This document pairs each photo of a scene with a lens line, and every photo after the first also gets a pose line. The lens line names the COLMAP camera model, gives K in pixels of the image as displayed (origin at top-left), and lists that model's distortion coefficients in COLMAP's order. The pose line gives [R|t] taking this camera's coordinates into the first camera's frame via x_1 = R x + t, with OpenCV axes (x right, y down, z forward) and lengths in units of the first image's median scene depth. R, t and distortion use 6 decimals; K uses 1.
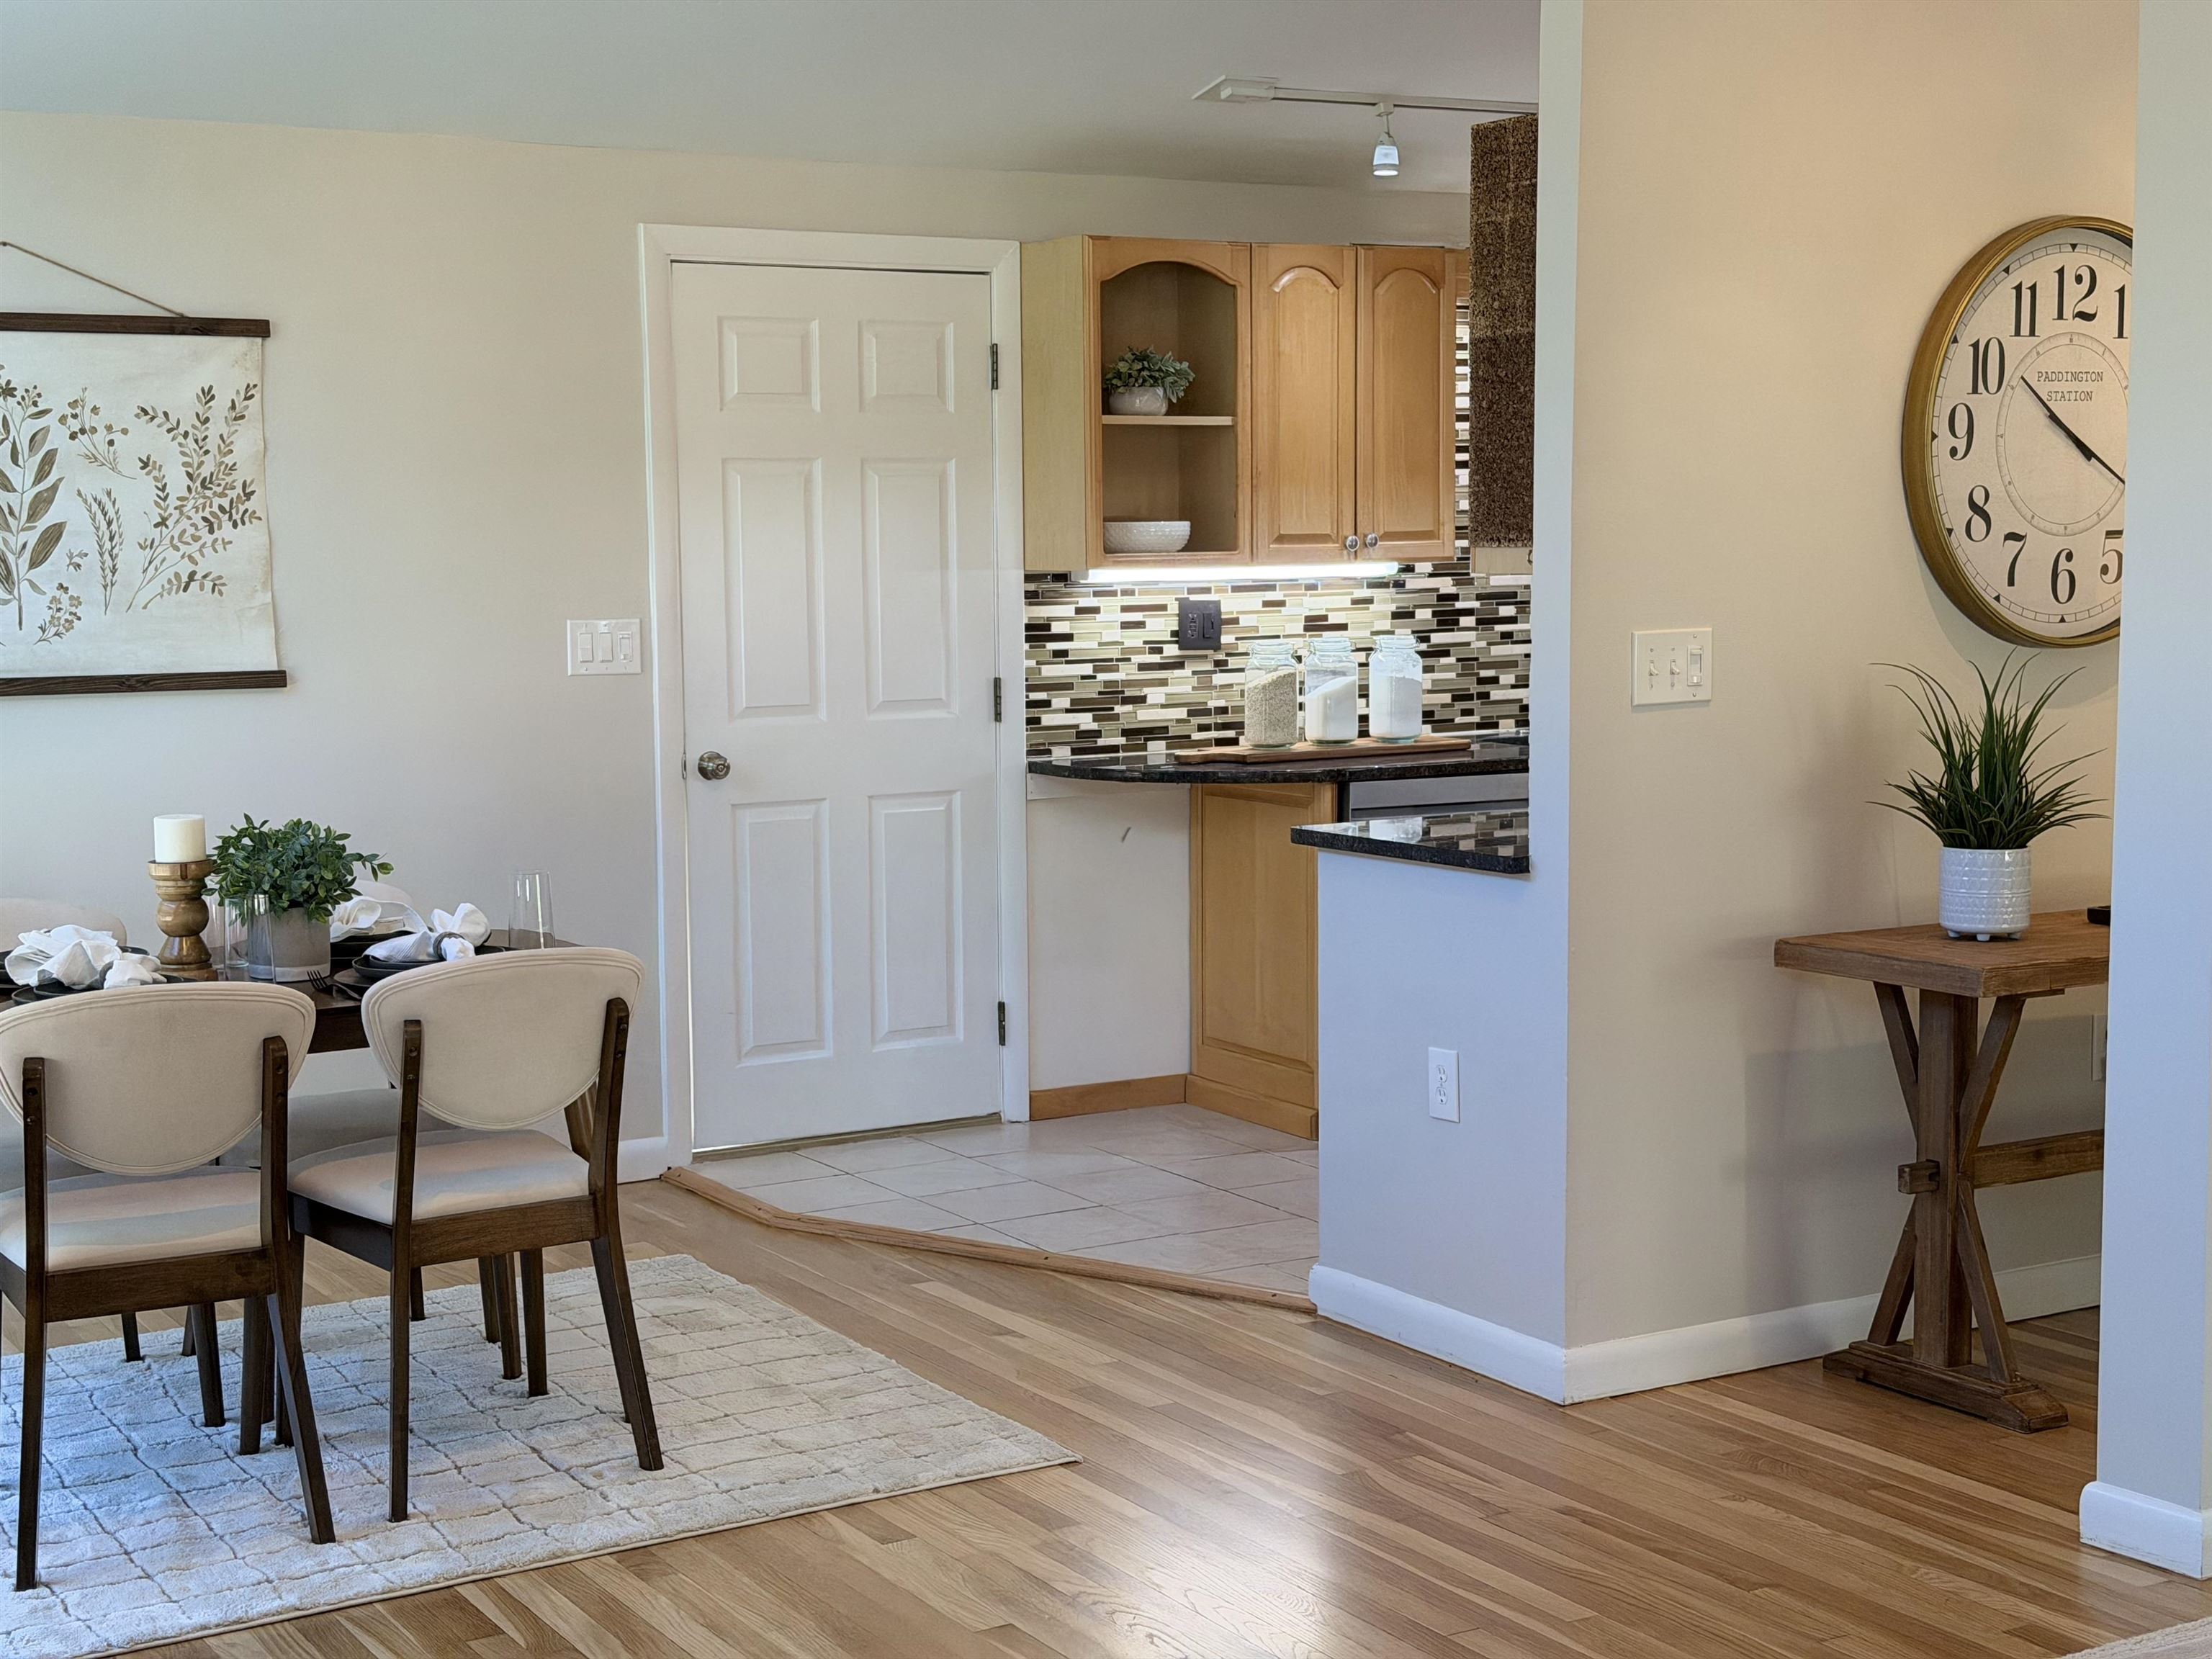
lens RADIAL K [[2998.0, 0, 1117.0], [0, 2998.0, 827.9], [0, 0, 1]] dist [0.007087, 0.000000]
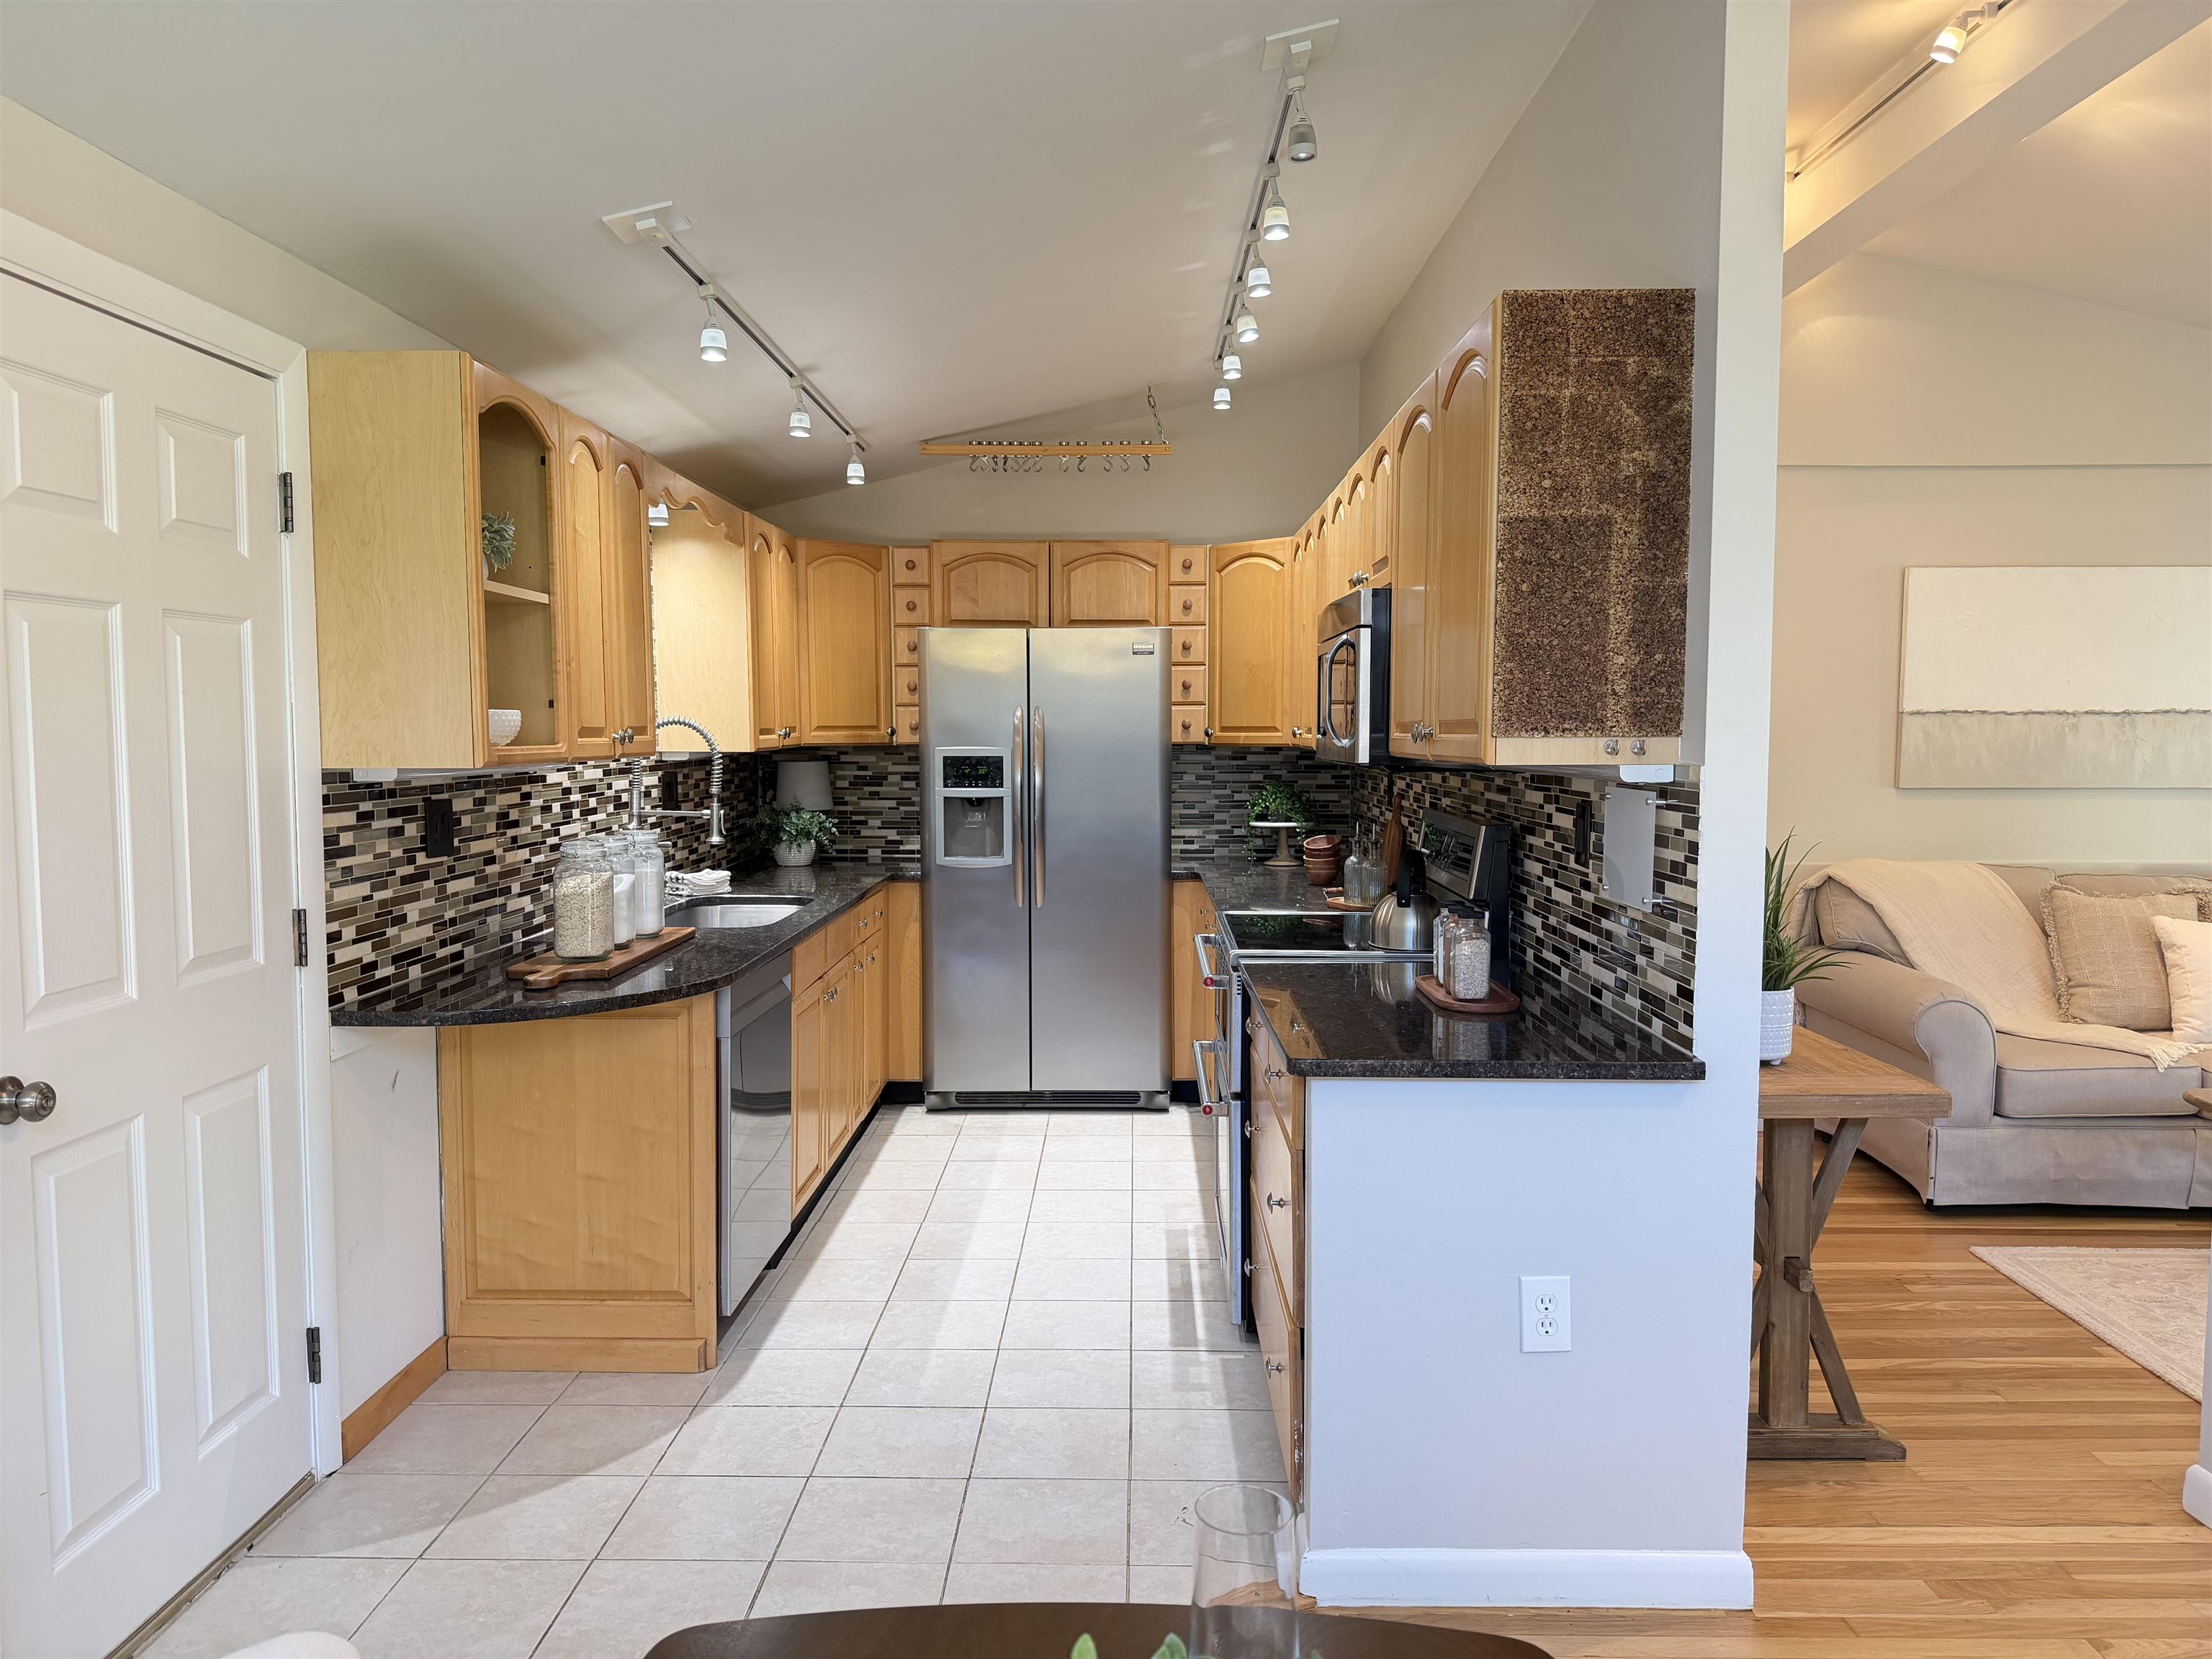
lens RADIAL K [[1512.9, 0, 1099.0], [0, 1512.9, 827.0], [0, 0, 1]] dist [0.006517, -0.019430]
pose [[0.534469, -0.042820, 0.844103, -0.253934], [0.078700, 0.996898, 0.000740, -0.054749], [-0.841516, 0.066036, 0.536181, 0.614916]]
